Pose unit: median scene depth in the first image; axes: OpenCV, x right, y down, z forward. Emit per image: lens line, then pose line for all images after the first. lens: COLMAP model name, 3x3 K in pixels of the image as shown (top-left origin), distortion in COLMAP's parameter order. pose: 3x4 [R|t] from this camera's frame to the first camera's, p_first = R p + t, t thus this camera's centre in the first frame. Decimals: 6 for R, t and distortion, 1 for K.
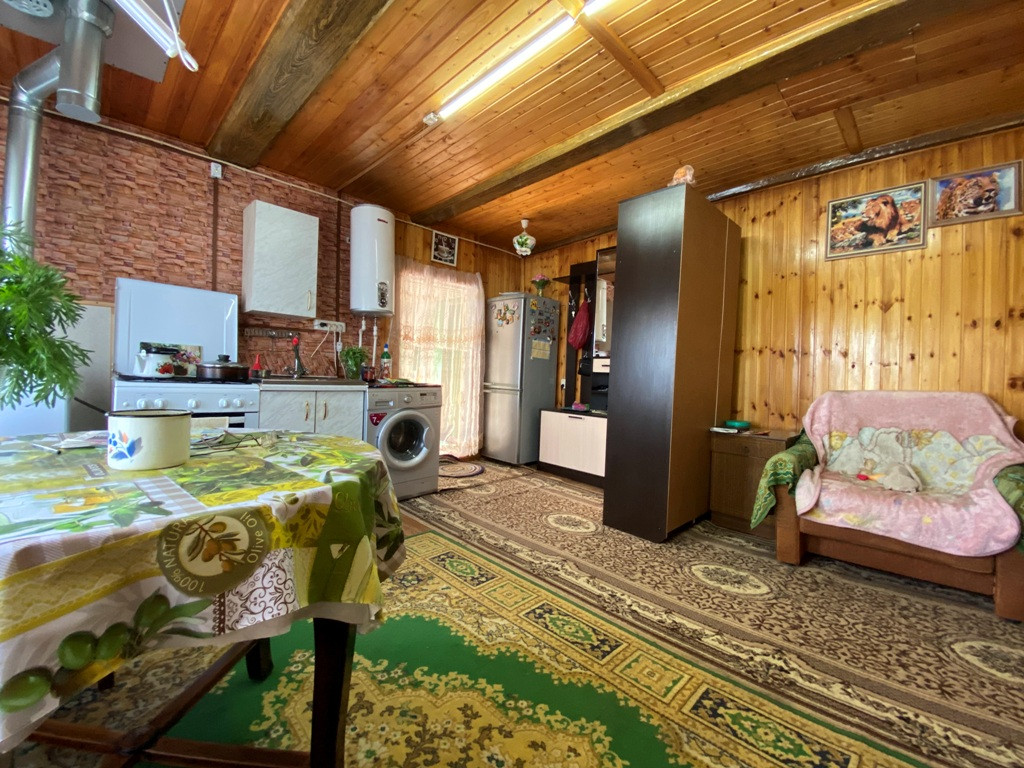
lens RADIAL K [[411.4, 0, 509.1], [0, 411.4, 384.9], [0, 0, 1]] dist [0.028404, -0.021236]
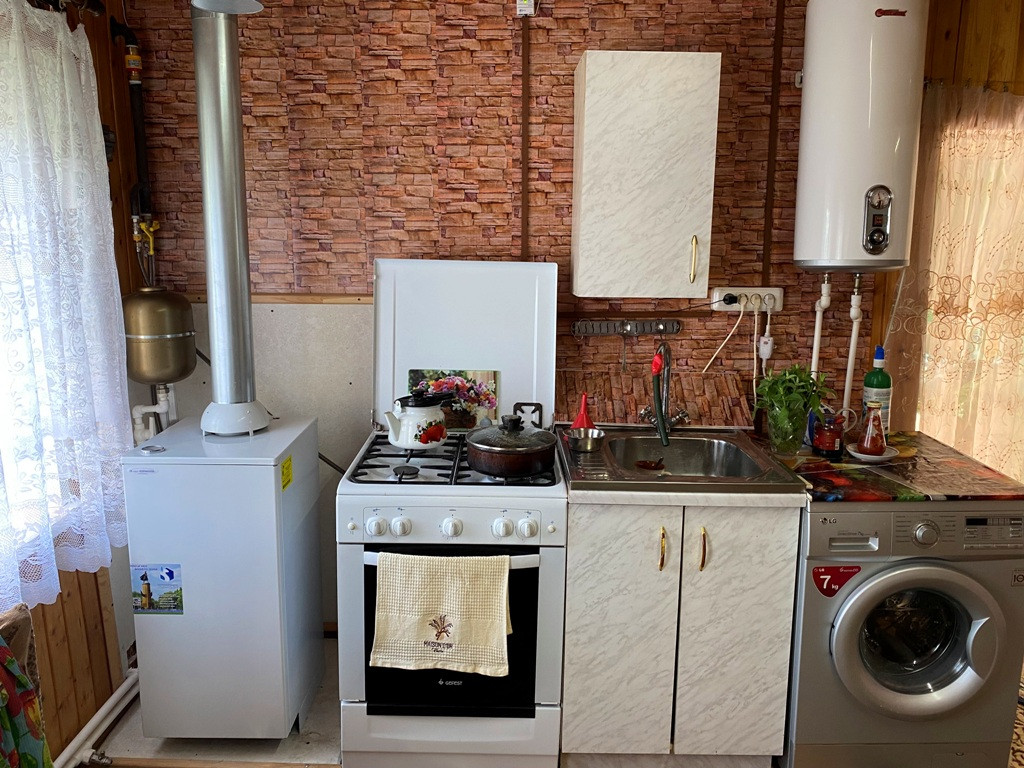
lens RADIAL K [[779.6, 0, 523.4], [0, 779.6, 386.9], [0, 0, 1]] dist [0.010766, 0.001620]
pose [[0.726881, 0.087616, -0.681152, -0.052718], [-0.001264, 0.991998, 0.126251, -0.185214], [0.686763, -0.090908, 0.721175, 0.303136]]
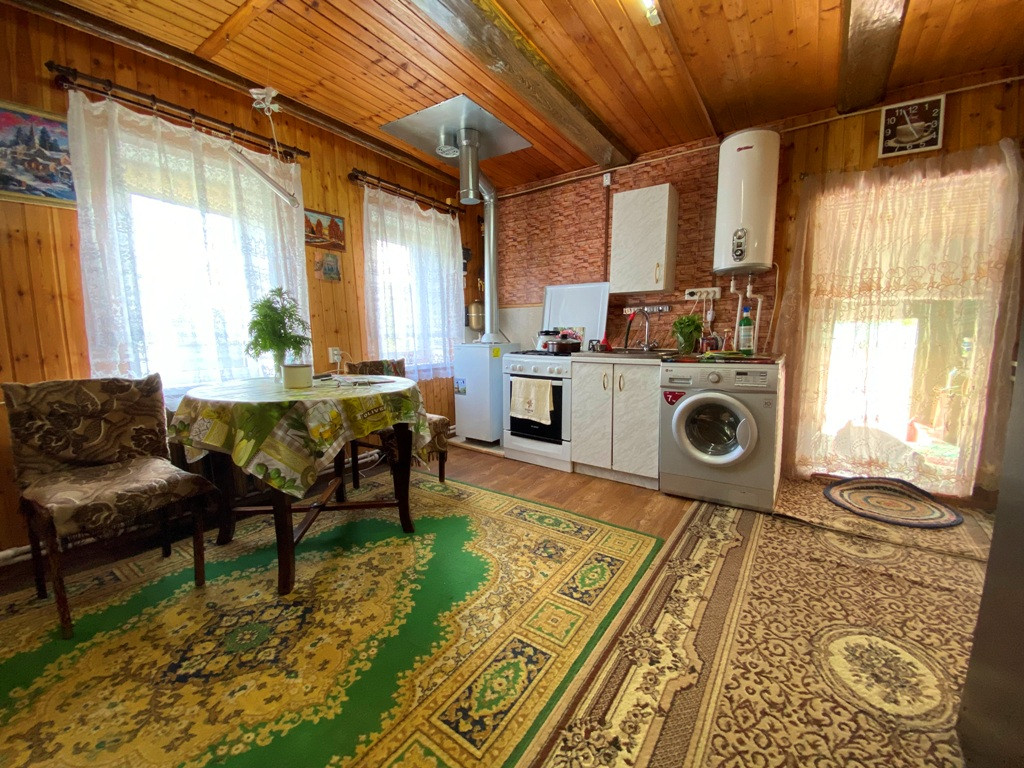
lens RADIAL K [[411.4, 0, 509.1], [0, 411.4, 384.9], [0, 0, 1]] dist [0.028404, -0.021236]
pose [[0.189216, 0.082916, -0.978428, 0.476156], [-0.019671, 0.996549, 0.080648, -0.009138], [0.981738, 0.003987, 0.190194, 0.491437]]
